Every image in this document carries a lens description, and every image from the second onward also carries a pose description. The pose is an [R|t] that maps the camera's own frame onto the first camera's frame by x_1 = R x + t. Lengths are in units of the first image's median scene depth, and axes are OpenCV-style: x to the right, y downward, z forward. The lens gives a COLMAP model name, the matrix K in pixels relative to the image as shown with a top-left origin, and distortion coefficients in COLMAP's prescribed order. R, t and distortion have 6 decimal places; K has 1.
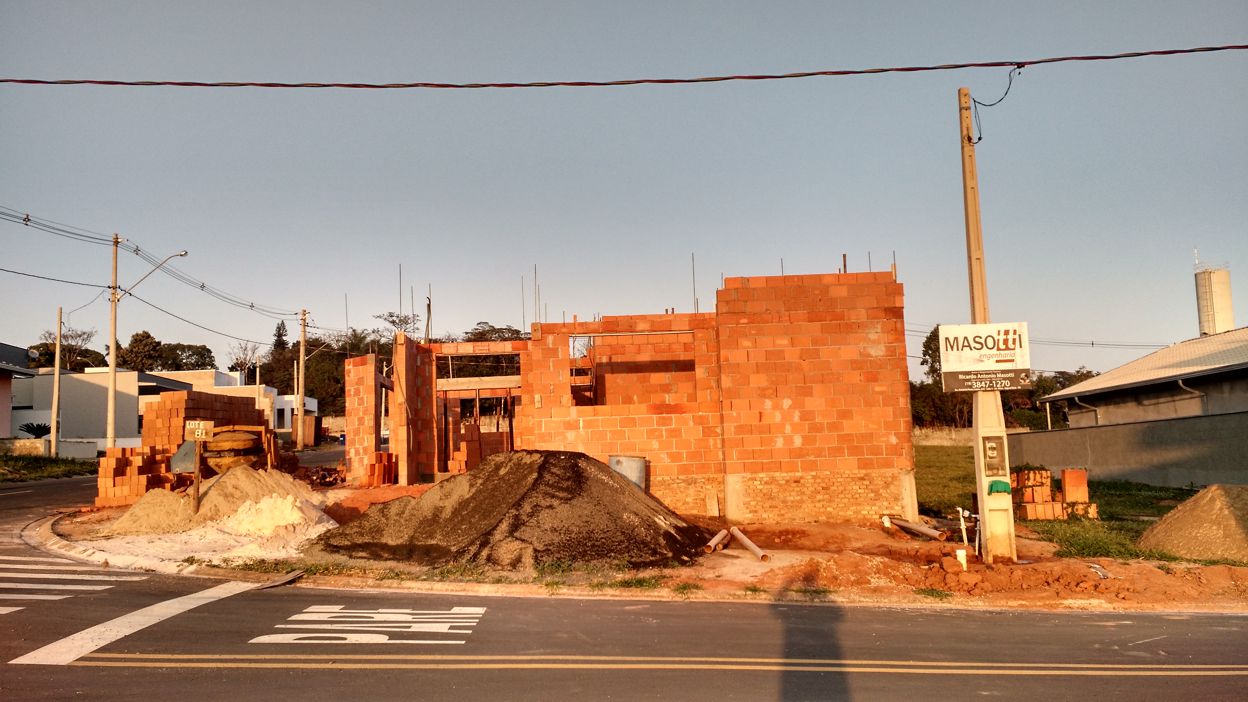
lens RADIAL K [[1150.1, 0, 616.4], [0, 1150.1, 348.0], [0, 0, 1]] dist [0.135223, -0.142565]
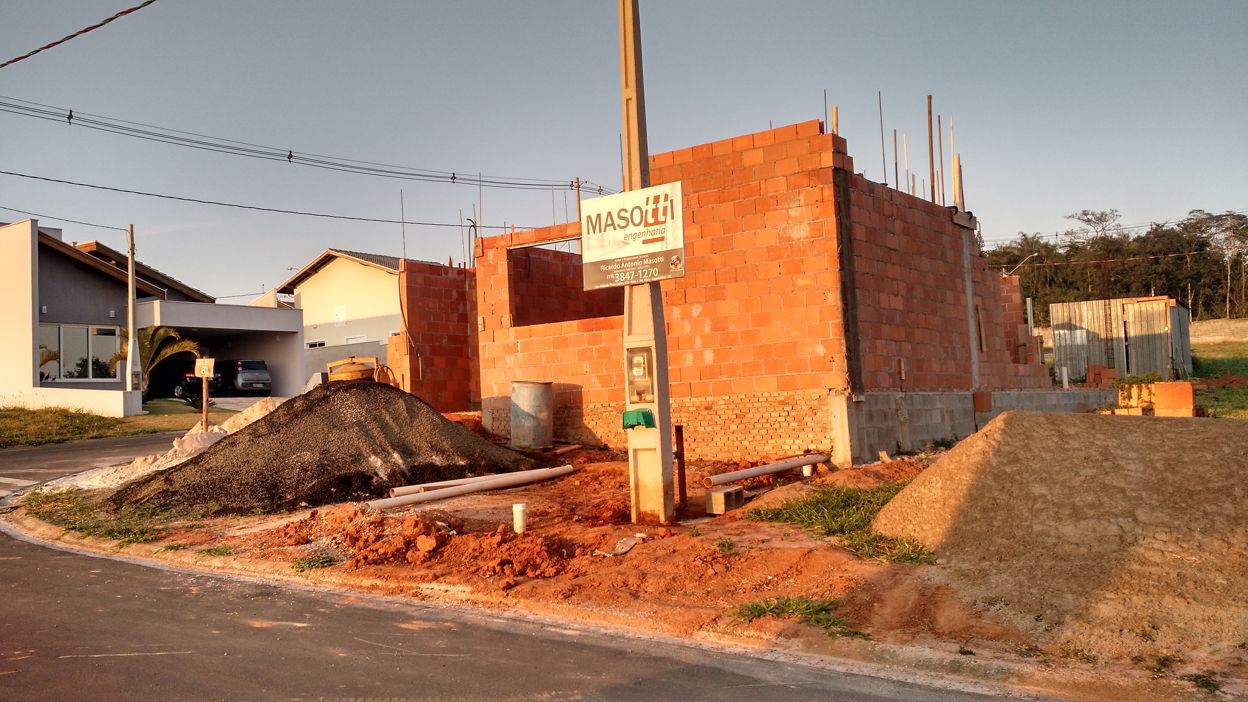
lens RADIAL K [[1150.1, 0, 613.0], [0, 1150.1, 348.1], [0, 0, 1]] dist [0.135223, -0.142565]
pose [[0.800703, -0.041134, -0.597648, 0.574469], [0.085179, 0.995321, 0.045615, 0.033311], [0.592975, -0.087431, 0.800460, 0.333737]]
